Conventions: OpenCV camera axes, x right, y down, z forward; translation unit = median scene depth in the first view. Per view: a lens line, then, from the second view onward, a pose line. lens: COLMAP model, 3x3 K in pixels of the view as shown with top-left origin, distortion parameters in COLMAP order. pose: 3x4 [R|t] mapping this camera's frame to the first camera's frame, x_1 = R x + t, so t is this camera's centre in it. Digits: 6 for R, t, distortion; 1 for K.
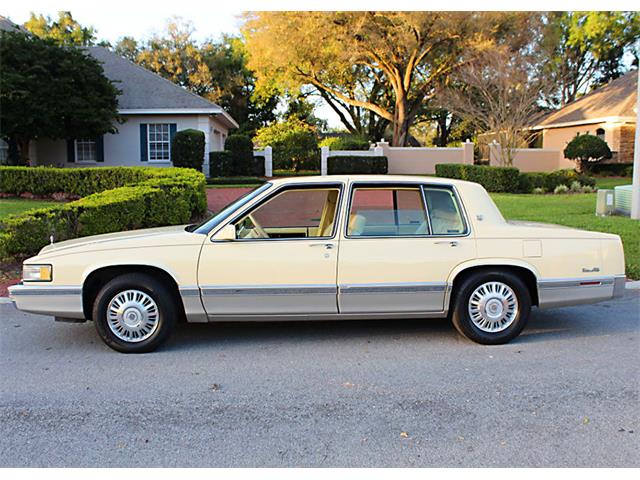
lens RADIAL K [[666.3, 0, 320.0], [0, 666.3, 240.0], [0, 0, 1]] dist [-0.104955, 0.026463]
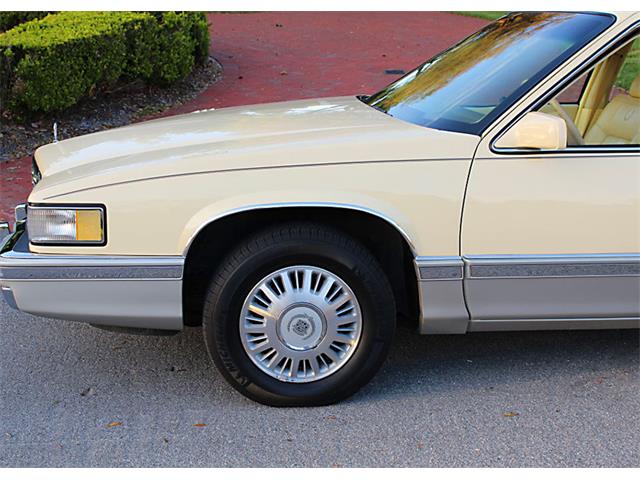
lens RADIAL K [[944.7, 0, 320.0], [0, 944.7, 240.0], [0, 0, 1]] dist [-0.029324, -0.011089]
pose [[0.998255, 0.005559, 0.058796, -0.299141], [-0.014731, 0.987529, 0.156748, -0.034269], [-0.057191, -0.157341, 0.985887, 0.392455]]
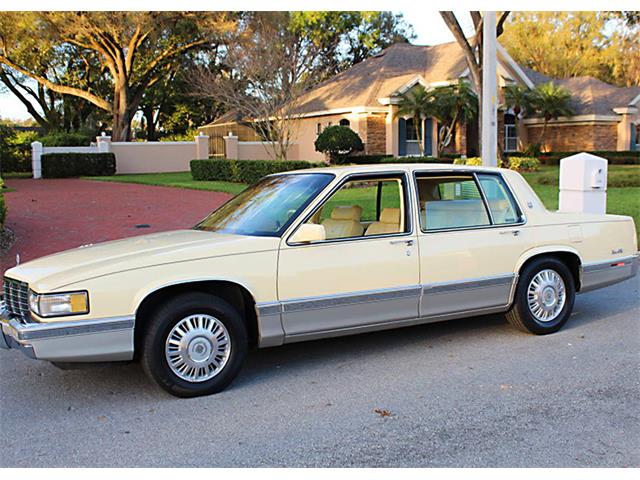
lens RADIAL K [[761.4, 0, 328.2], [0, 761.4, 239.3], [0, 0, 1]] dist [-0.111438, 0.061169]
pose [[0.900757, -0.056706, 0.430605, -0.506745], [0.061996, 0.998075, 0.001750, -0.003720], [-0.429875, 0.025119, 0.902539, 0.129149]]
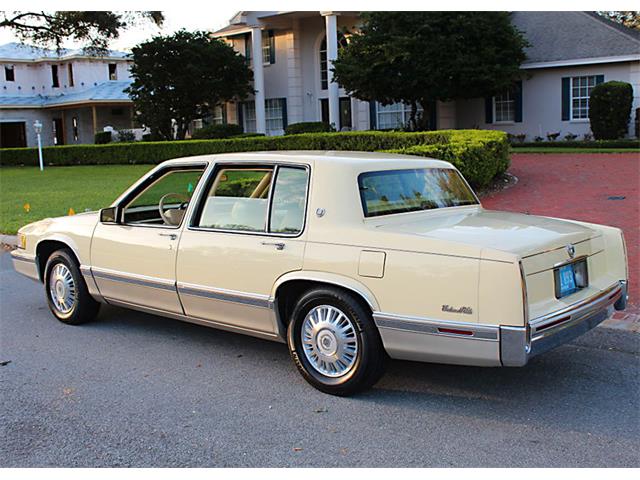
lens RADIAL K [[719.9, 0, 320.0], [0, 719.9, 240.0], [0, 0, 1]] dist [-0.087944, 0.014594]
pose [[0.726260, 0.078477, -0.682925, 0.770042], [-0.043744, 0.996725, 0.068016, -0.056941], [0.686026, -0.019524, 0.727315, 0.440819]]
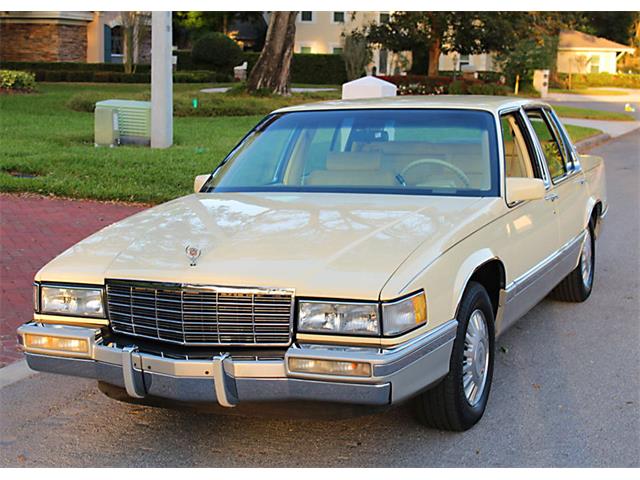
lens RADIAL K [[1104.6, 0, 320.0], [0, 1104.6, 240.0], [0, 0, 1]] dist [0.011047, 0.022479]
pose [[0.435748, -0.126090, 0.891193, -1.115410], [0.084471, 0.991498, 0.098980, -0.080911], [-0.896096, 0.032150, 0.442694, 0.686169]]
